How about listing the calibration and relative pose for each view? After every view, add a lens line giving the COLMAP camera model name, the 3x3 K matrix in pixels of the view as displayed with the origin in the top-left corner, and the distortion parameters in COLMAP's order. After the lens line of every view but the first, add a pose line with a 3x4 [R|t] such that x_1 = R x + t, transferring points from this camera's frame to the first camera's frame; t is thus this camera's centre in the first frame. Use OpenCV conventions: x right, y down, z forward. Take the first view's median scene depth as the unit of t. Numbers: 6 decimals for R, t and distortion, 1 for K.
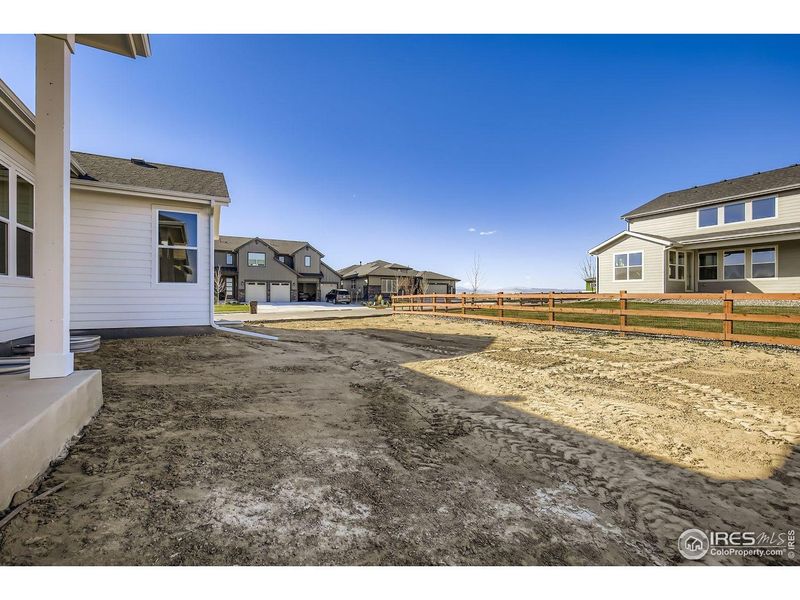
lens RADIAL K [[360.8, 0, 397.9], [0, 360.8, 298.9], [0, 0, 1]] dist [0.004524, -0.001692]
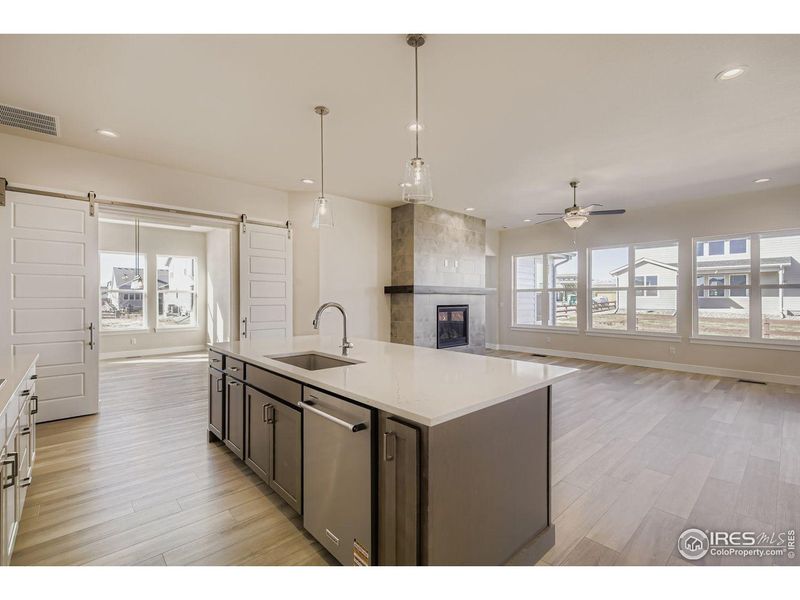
lens RADIAL K [[360.8, 0, 400.0], [0, 360.8, 295.4], [0, 0, 1]] dist [0.004524, -0.001692]
pose [[0.969829, -0.001200, 0.243783, -0.743745], [0.004278, 0.999918, -0.012097, -0.064937], [-0.243749, 0.012774, 0.969754, -0.035841]]
